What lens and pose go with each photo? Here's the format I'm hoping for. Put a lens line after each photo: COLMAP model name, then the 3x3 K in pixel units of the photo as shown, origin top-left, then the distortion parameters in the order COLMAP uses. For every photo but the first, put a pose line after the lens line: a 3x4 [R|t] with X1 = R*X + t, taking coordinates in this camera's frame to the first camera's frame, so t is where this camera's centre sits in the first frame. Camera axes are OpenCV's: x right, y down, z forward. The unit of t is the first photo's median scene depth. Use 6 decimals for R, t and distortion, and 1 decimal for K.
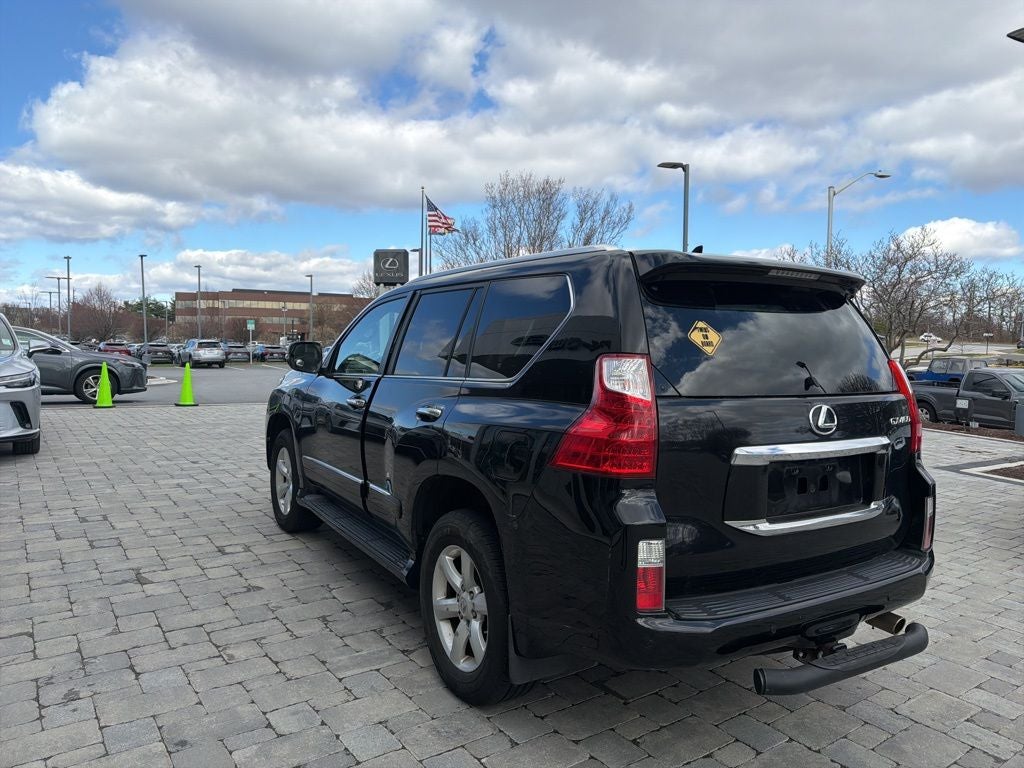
lens RADIAL K [[722.2, 0, 520.1], [0, 722.2, 388.8], [0, 0, 1]] dist [0.033143, -0.035347]
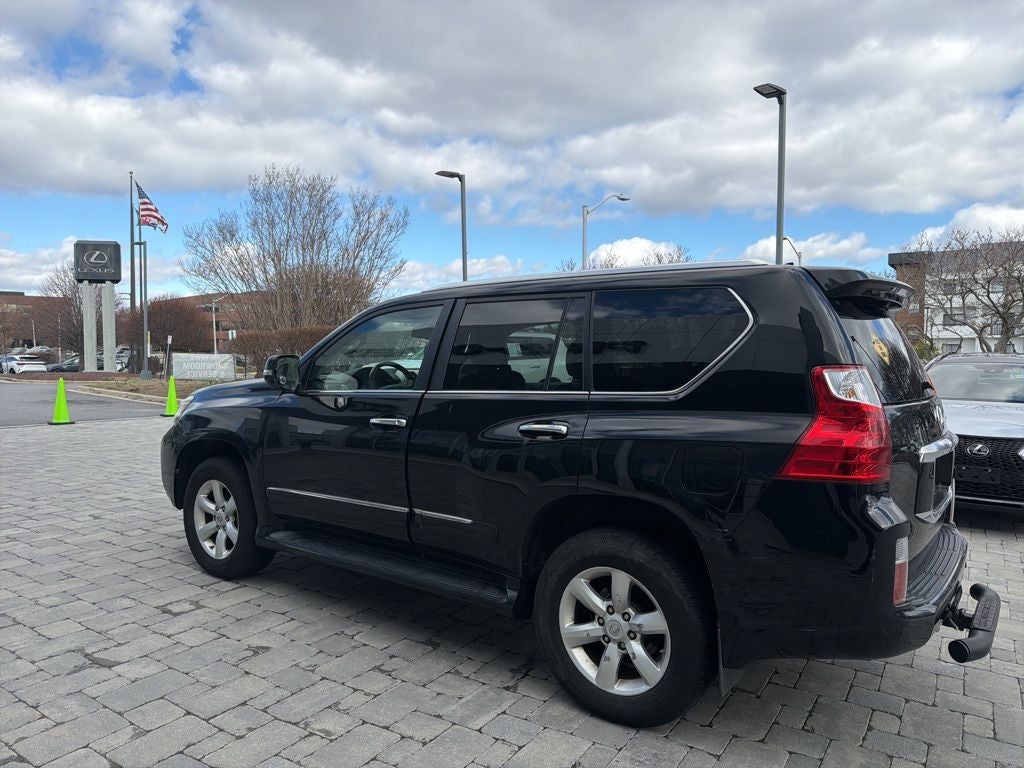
lens RADIAL K [[720.9, 0, 523.1], [0, 720.9, 386.6], [0, 0, 1]] dist [0.029600, -0.031637]
pose [[0.927956, -0.030138, 0.371470, -0.078252], [0.032981, 0.999455, -0.001301, -0.003622], [-0.371228, 0.013459, 0.928444, 0.021052]]
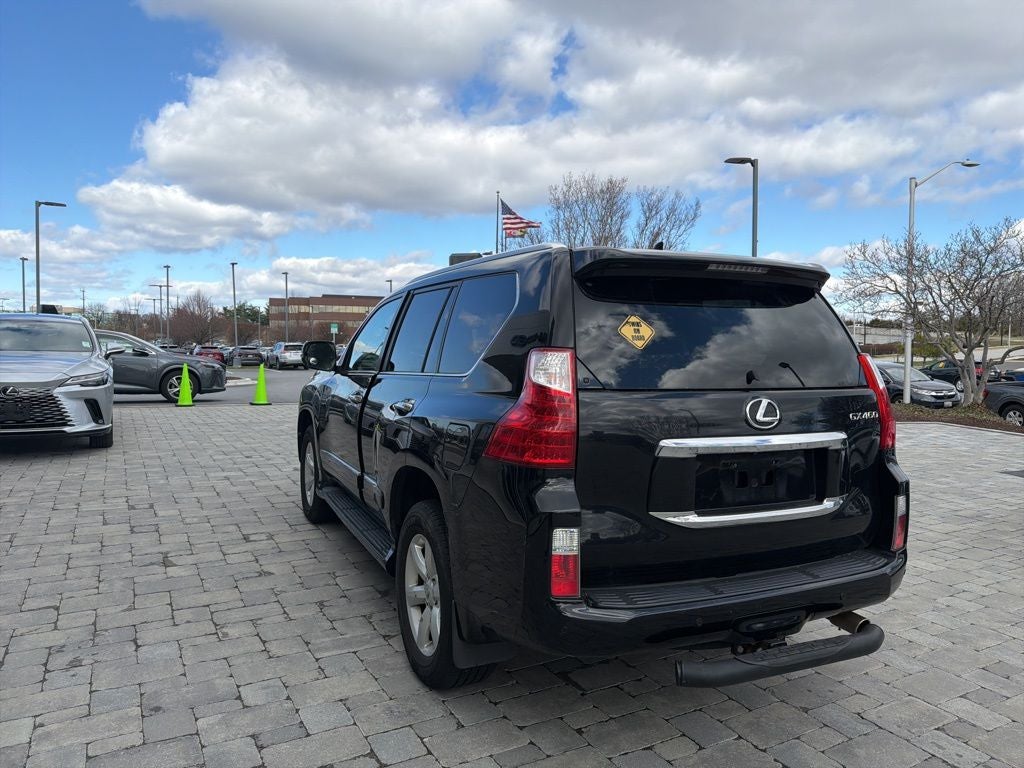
lens RADIAL K [[721.5, 0, 519.3], [0, 721.5, 382.9], [0, 0, 1]] dist [0.042070, -0.047275]
pose [[0.993622, 0.000247, -0.112766, 0.024554], [-0.001438, 0.999944, -0.010480, 0.001452], [0.112757, 0.010575, 0.993566, -0.002891]]
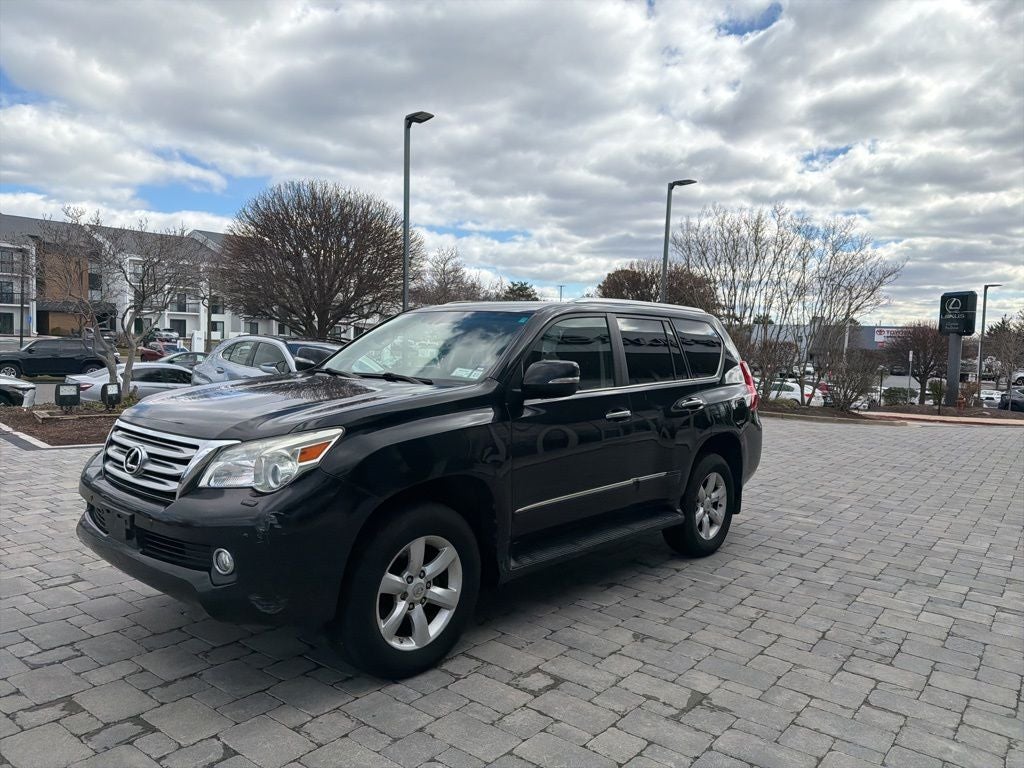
lens RADIAL K [[720.0, 0, 524.3], [0, 720.0, 385.6], [0, 0, 1]] dist [0.021724, -0.023652]
pose [[-0.292633, -0.094421, 0.951552, -0.232130], [0.015777, 0.994501, 0.103535, -0.026212], [-0.956095, 0.045310, -0.289534, 0.279947]]
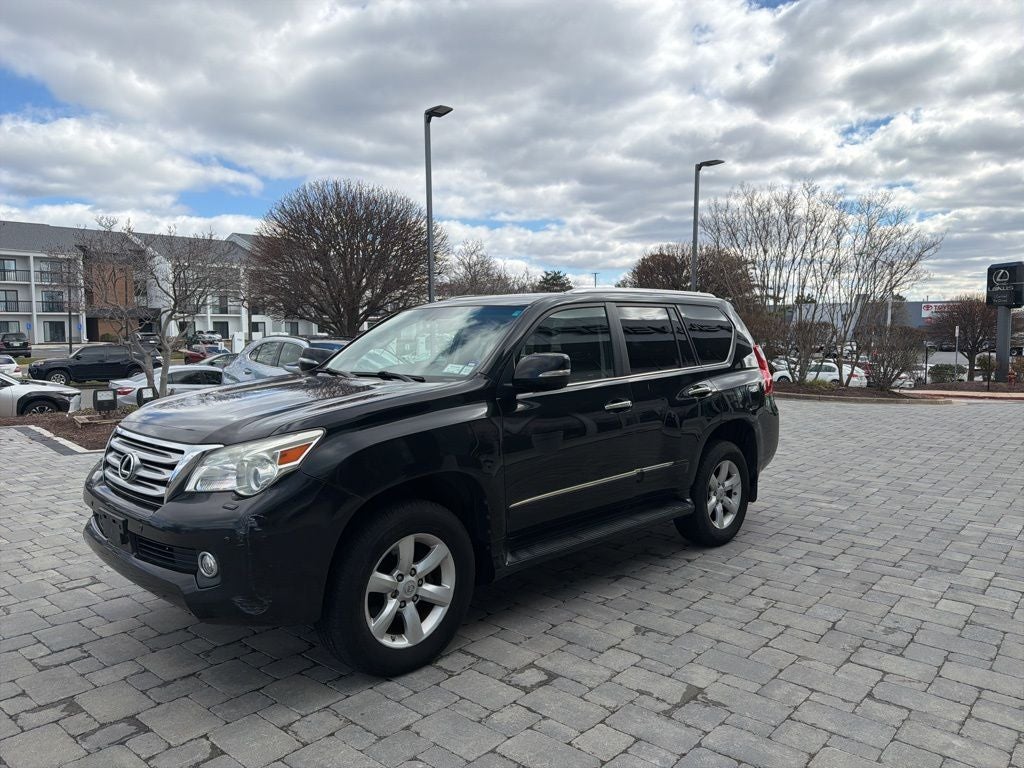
lens RADIAL K [[720.0, 0, 524.3], [0, 720.0, 385.6], [0, 0, 1]] dist [0.021724, -0.023652]
pose [[-0.243442, -0.099444, 0.964804, -0.233635], [0.054305, 0.991772, 0.115926, -0.026683], [-0.968394, 0.080615, -0.236038, 0.268093]]
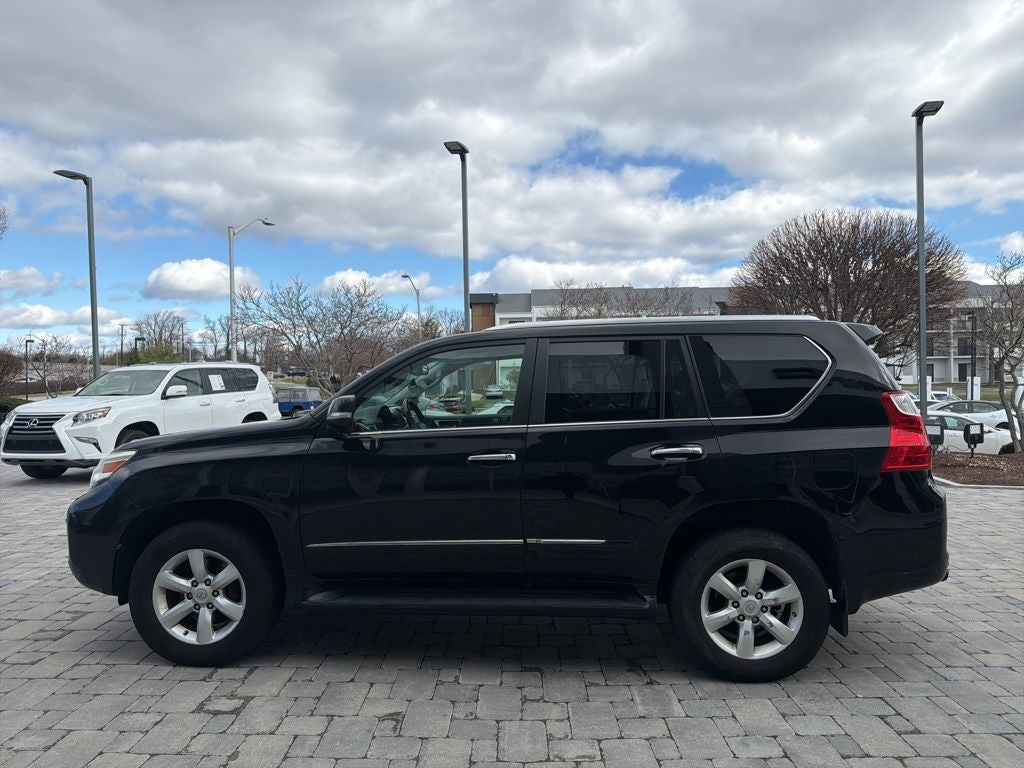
lens RADIAL K [[713.4, 0, 527.1], [0, 713.4, 388.2], [0, 0, 1]] dist [0.084103, -0.109926]
pose [[0.576240, -0.033313, 0.816601, -0.182607], [0.070128, 0.997499, -0.008794, -0.011420], [-0.814266, 0.062334, 0.577135, 0.084970]]
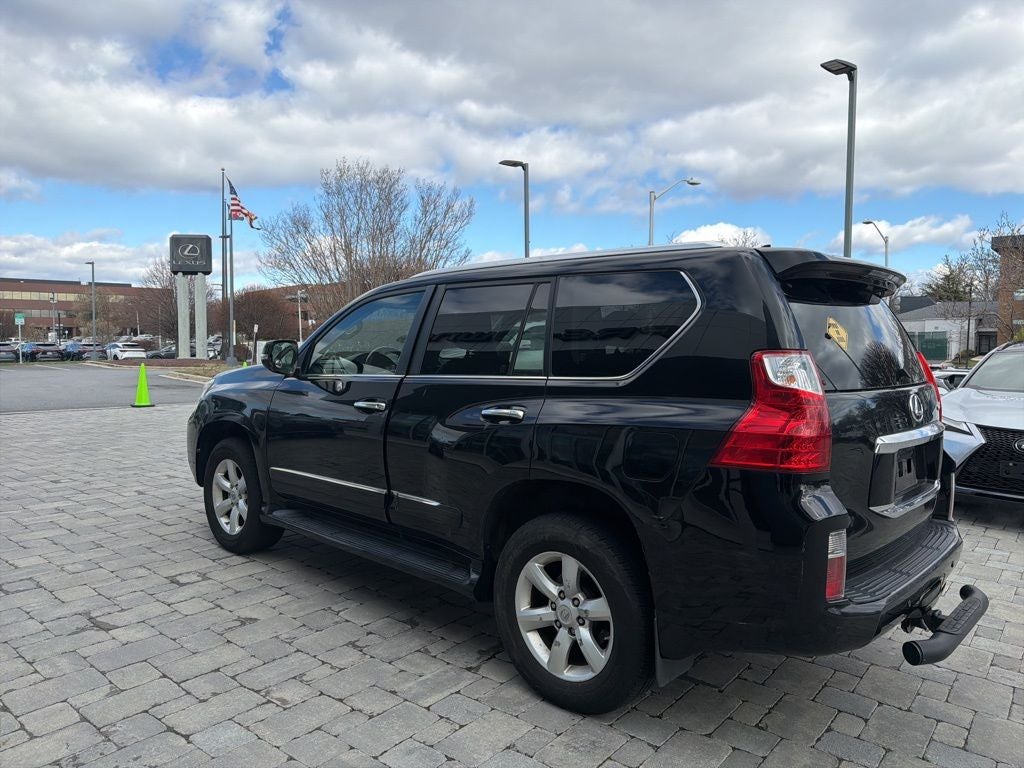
lens RADIAL K [[720.9, 0, 523.1], [0, 720.9, 386.6], [0, 0, 1]] dist [0.029600, -0.031637]
pose [[0.963357, -0.026175, 0.266941, -0.055106], [0.024475, 0.999653, 0.009693, -0.001832], [-0.267103, -0.002805, 0.963664, 0.013070]]
